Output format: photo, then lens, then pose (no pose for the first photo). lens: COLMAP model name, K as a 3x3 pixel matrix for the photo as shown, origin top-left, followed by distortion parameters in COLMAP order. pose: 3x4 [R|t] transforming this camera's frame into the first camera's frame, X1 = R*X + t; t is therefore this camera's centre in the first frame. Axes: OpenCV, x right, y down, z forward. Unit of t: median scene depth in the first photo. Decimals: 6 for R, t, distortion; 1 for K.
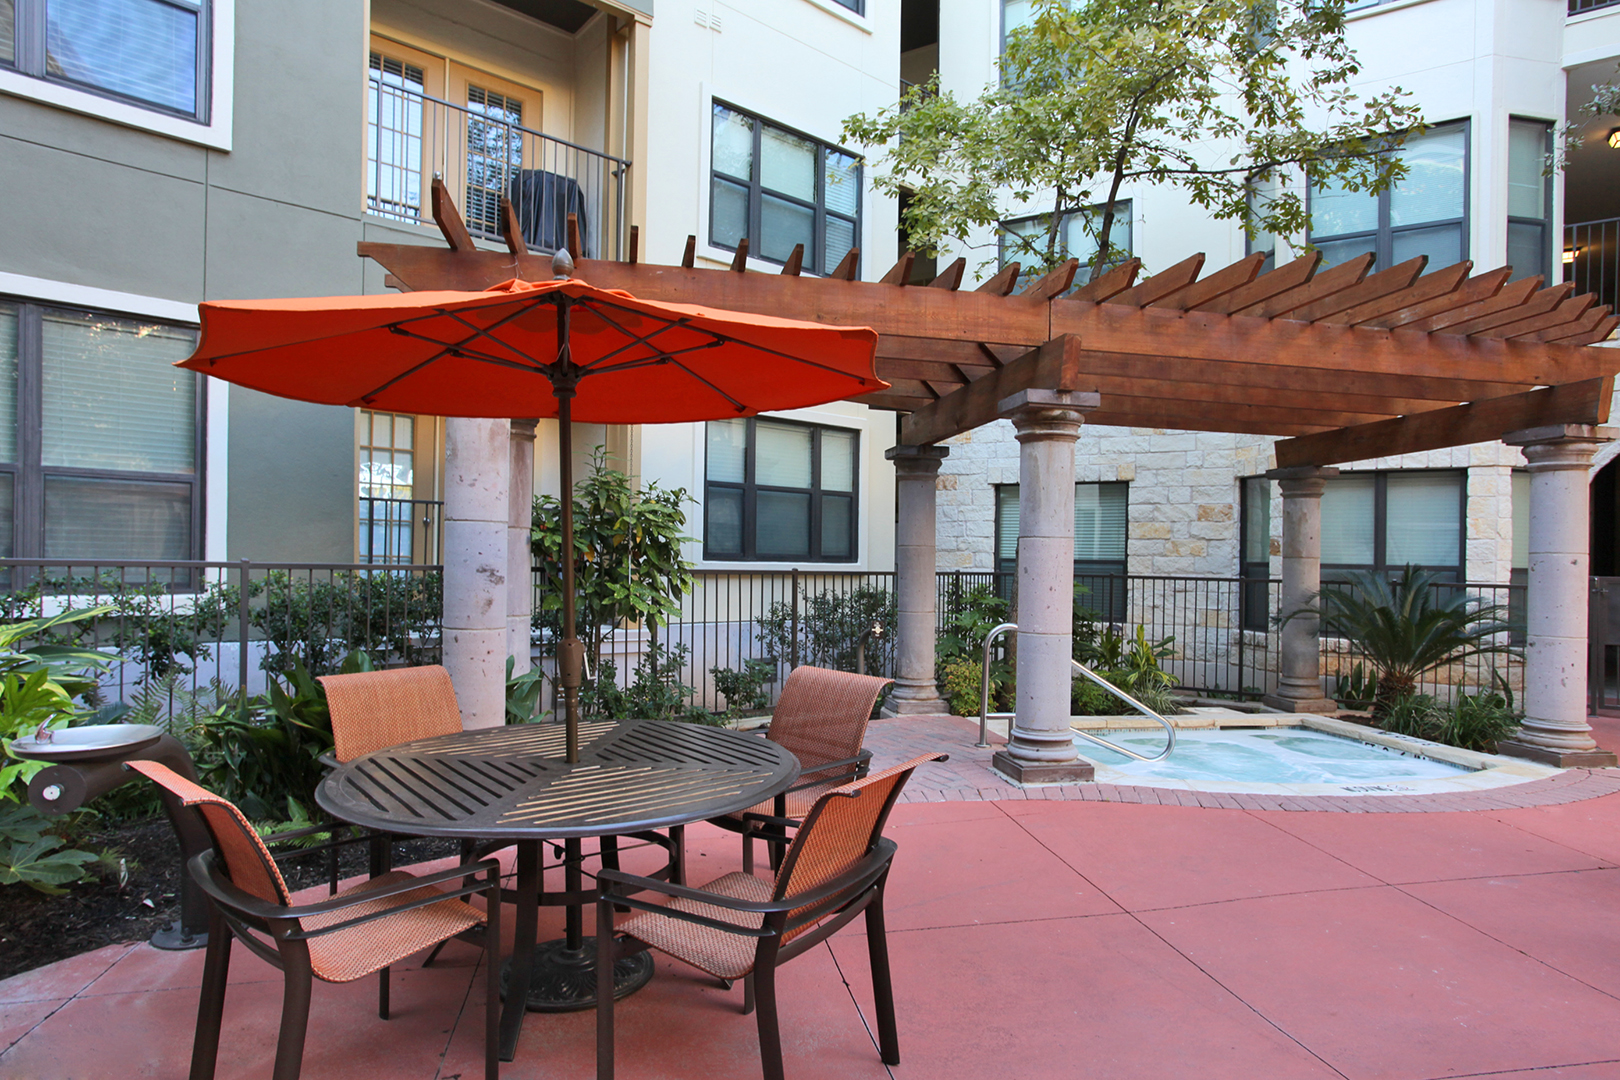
lens RADIAL K [[968.0, 0, 812.8], [0, 968.0, 481.9], [0, 0, 1]] dist [-0.048506, 0.000282]
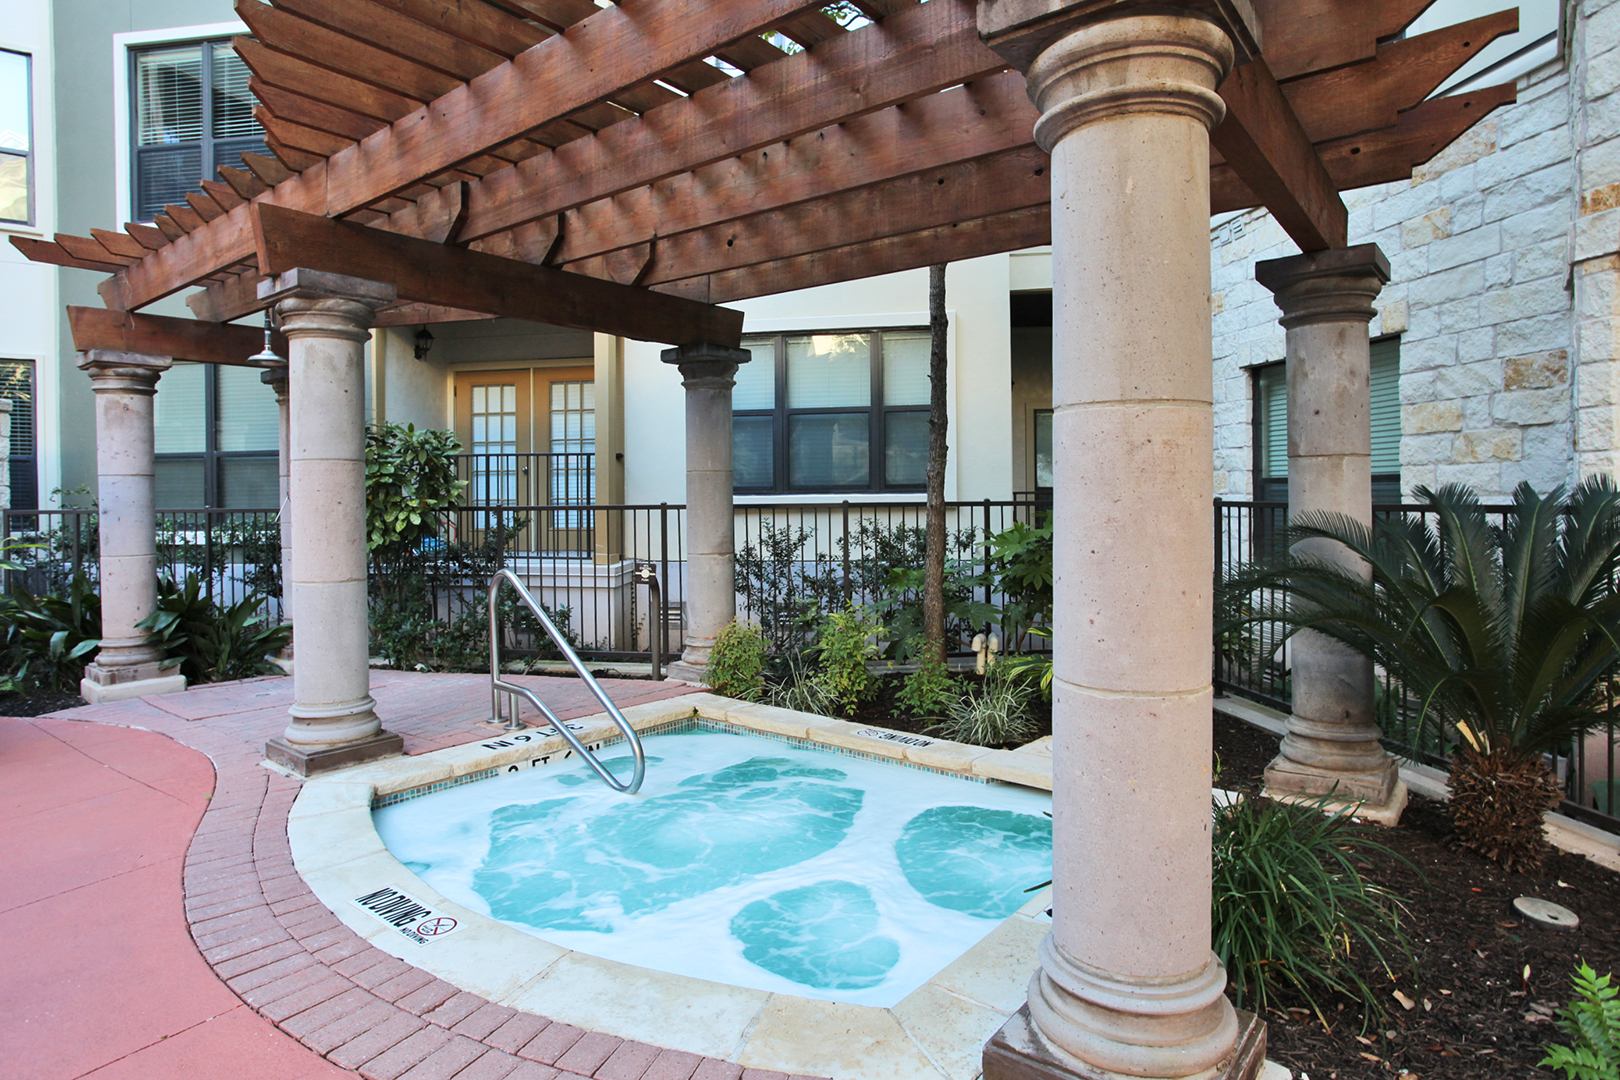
lens RADIAL K [[880.3, 0, 810.0], [0, 880.3, 516.4], [0, 0, 1]] dist [-0.037372, 0.000687]
pose [[0.651260, -0.008782, -0.758804, 0.544065], [0.086508, 0.994274, 0.062740, 0.049660], [0.753907, -0.106503, 0.648291, 0.449878]]
